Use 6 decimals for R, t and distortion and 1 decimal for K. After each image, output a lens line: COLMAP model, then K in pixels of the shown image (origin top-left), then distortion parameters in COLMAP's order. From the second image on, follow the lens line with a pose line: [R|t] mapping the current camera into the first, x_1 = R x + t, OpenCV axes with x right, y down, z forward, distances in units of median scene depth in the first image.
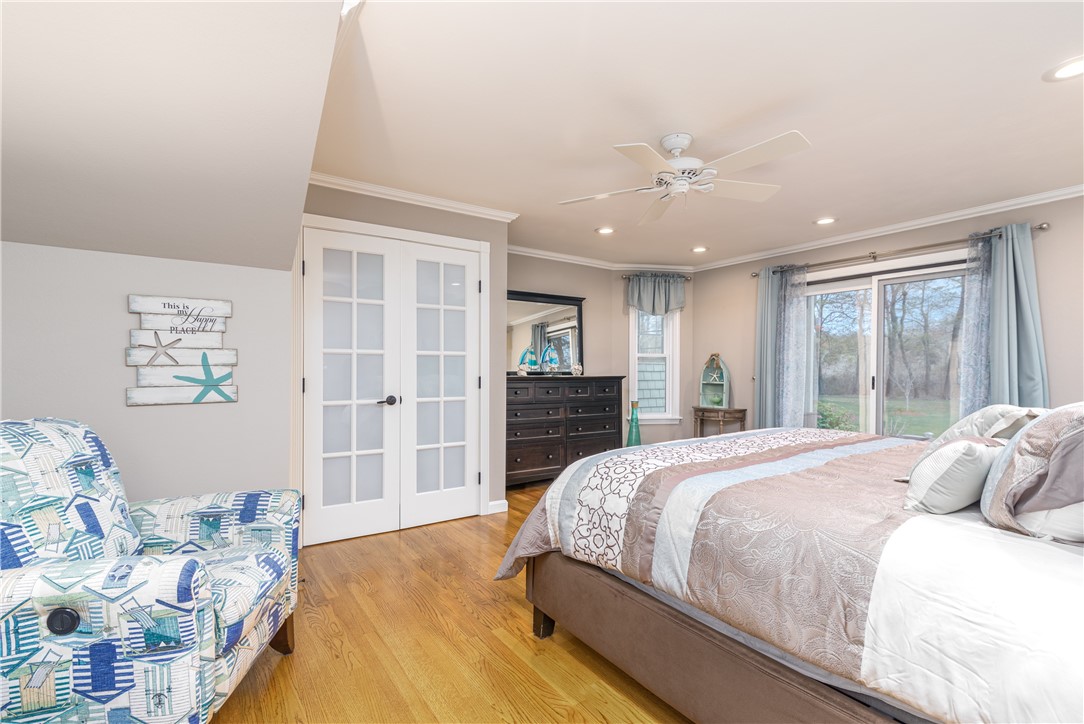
lens RADIAL K [[489.4, 0, 538.2], [0, 489.4, 370.6], [0, 0, 1]] dist [0.018592, -0.000781]
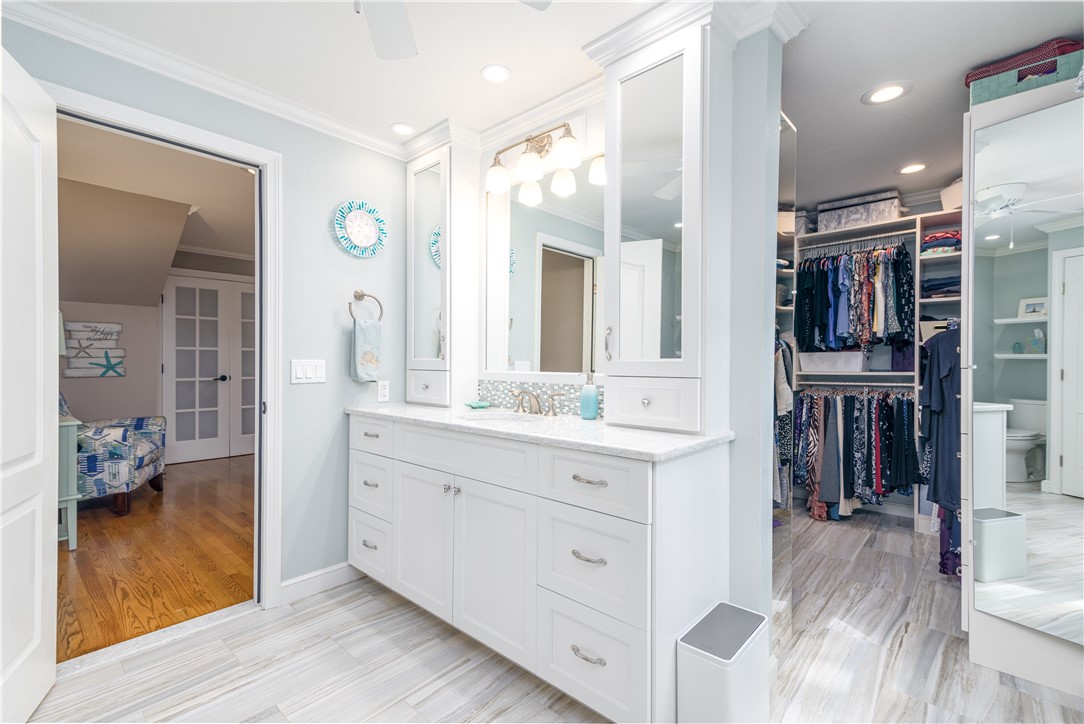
lens RADIAL K [[489.4, 0, 543.1], [0, 489.4, 362.2], [0, 0, 1]] dist [0.018592, -0.000781]
pose [[0.971194, 0.001749, 0.238284, 0.534328], [-0.002804, 0.999988, 0.004090, -0.004503], [-0.238274, -0.004641, 0.971187, -1.326517]]
